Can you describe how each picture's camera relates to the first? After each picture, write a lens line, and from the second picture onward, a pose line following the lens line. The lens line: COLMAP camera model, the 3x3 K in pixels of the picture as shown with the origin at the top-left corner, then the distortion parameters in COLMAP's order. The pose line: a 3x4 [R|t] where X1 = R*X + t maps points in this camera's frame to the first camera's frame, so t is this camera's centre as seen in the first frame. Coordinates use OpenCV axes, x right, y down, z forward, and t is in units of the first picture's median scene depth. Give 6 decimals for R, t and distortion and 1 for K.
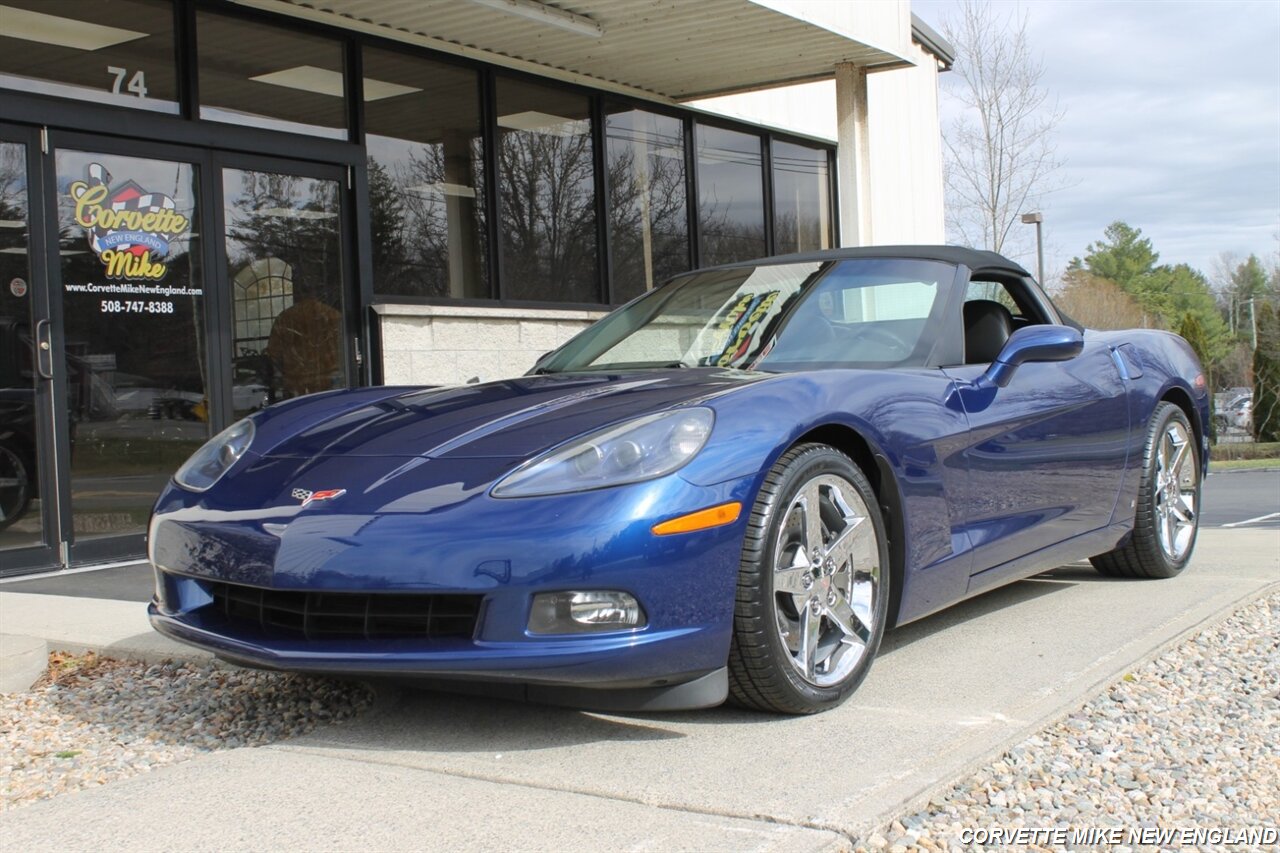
lens RADIAL K [[1572.4, 0, 641.9], [0, 1572.4, 428.0], [0, 0, 1]] dist [-0.055287, 0.044361]
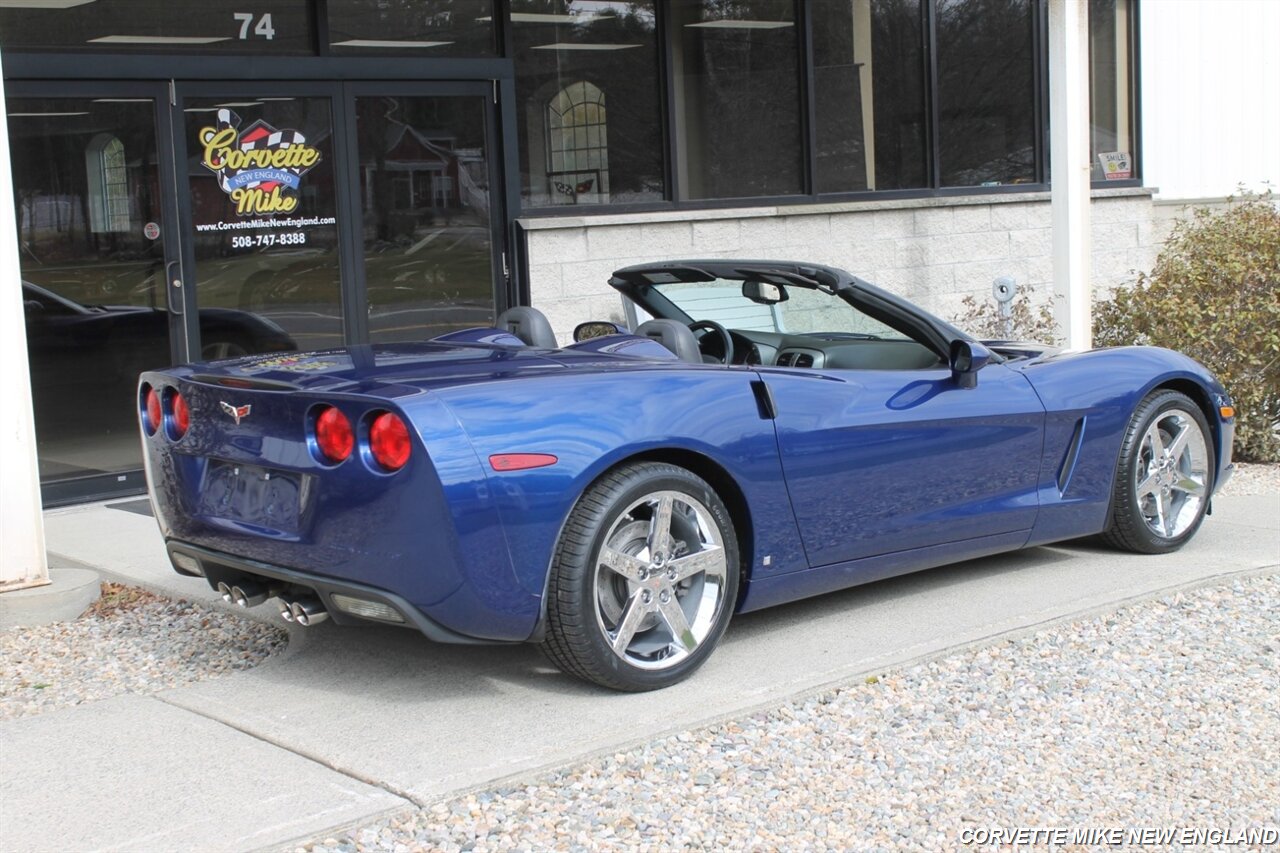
lens RADIAL K [[1946.4, 0, 640.2], [0, 1946.4, 426.5], [0, 0, 1]] dist [-0.028311, 0.083437]
pose [[0.962029, 0.032506, -0.271006, 0.287446], [-0.002769, 0.993995, 0.109394, -0.098142], [0.272935, -0.104489, 0.956341, -0.212807]]
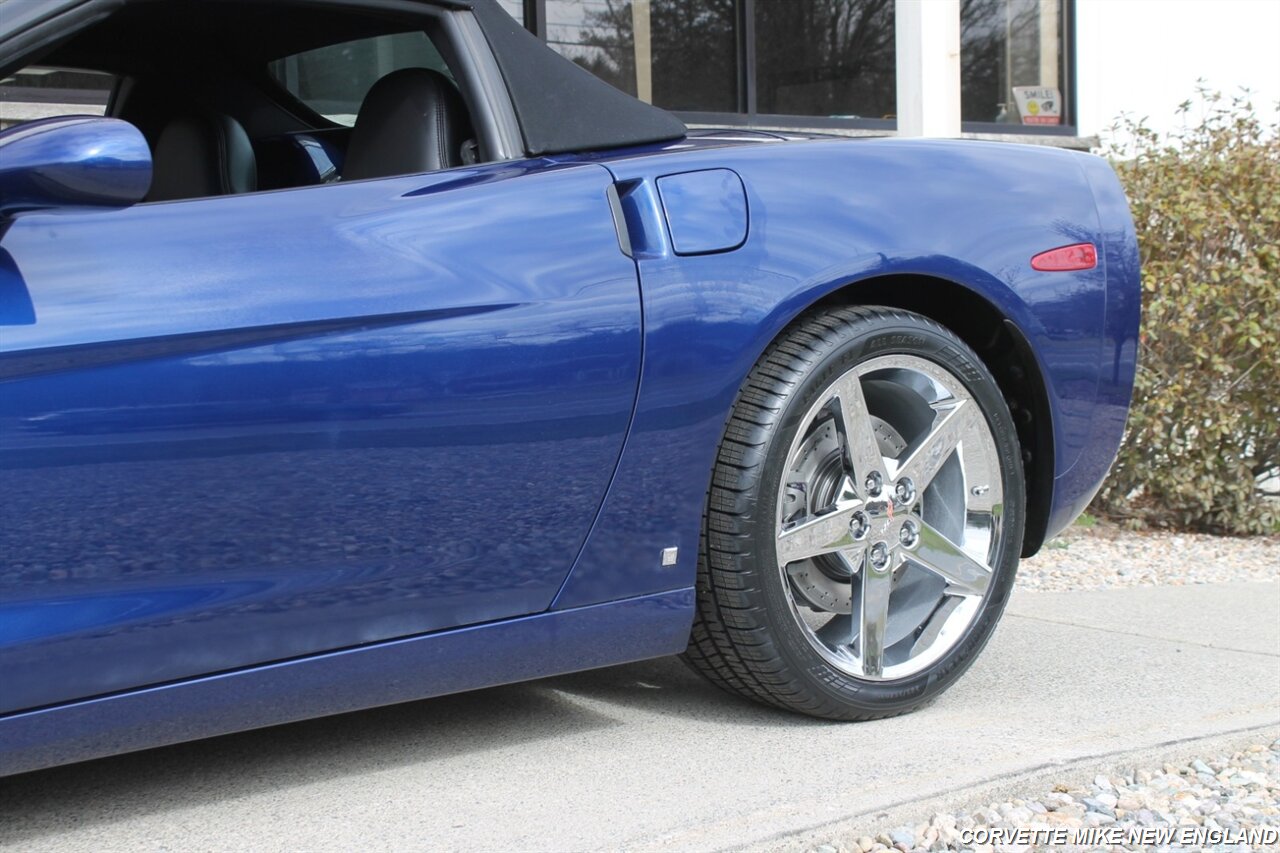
lens RADIAL K [[2095.8, 0, 642.1], [0, 2095.8, 428.6], [0, 0, 1]] dist [-0.004767, 0.087428]
pose [[0.964901, 0.038536, -0.259772, 0.330344], [-0.021327, 0.997406, 0.068745, -0.017448], [0.261747, -0.060792, 0.963220, 0.339124]]
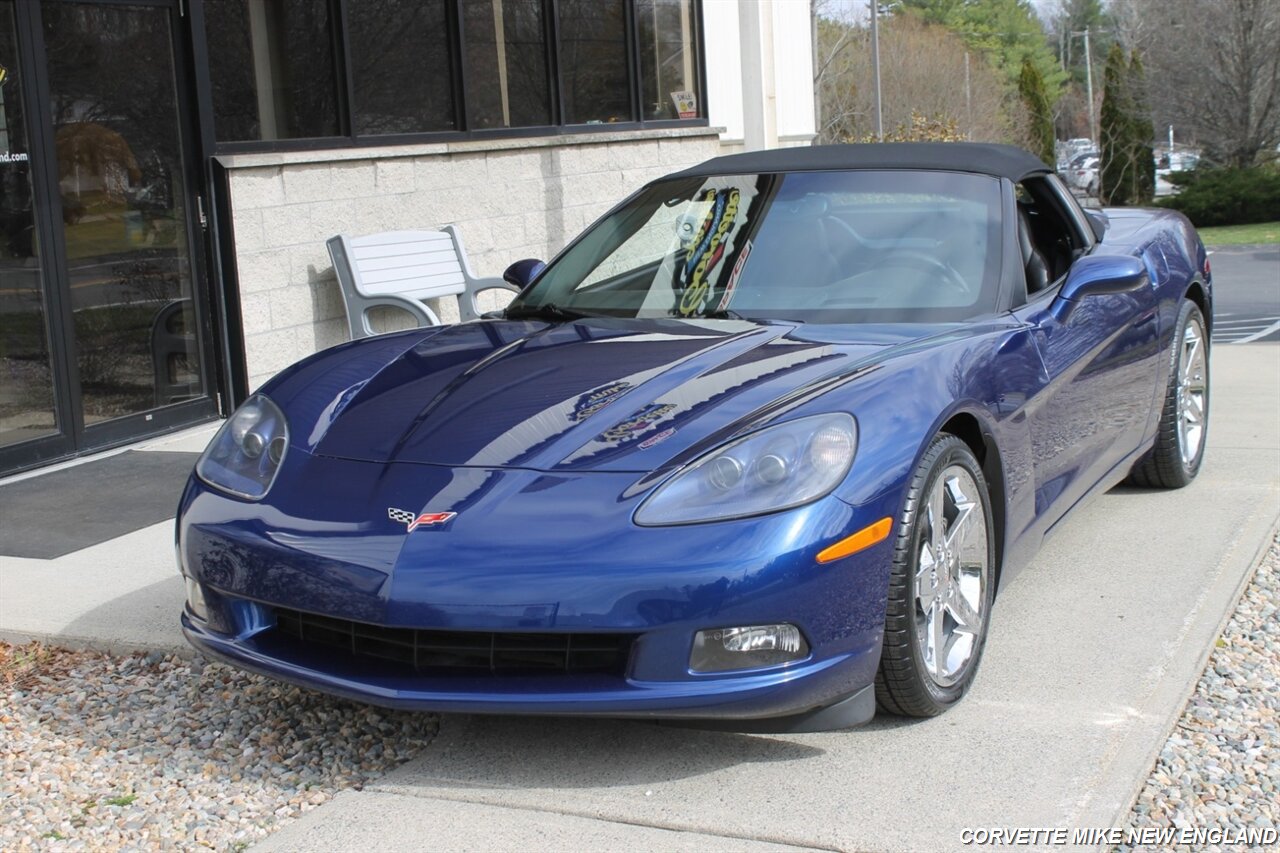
lens RADIAL K [[1873.3, 0, 643.1], [0, 1873.3, 424.5], [0, 0, 1]] dist [-0.031517, 0.116155]
pose [[0.988957, -0.037022, 0.143503, -0.111906], [0.018514, 0.991573, 0.128222, -0.071112], [-0.147040, -0.124149, 0.981308, -0.039370]]
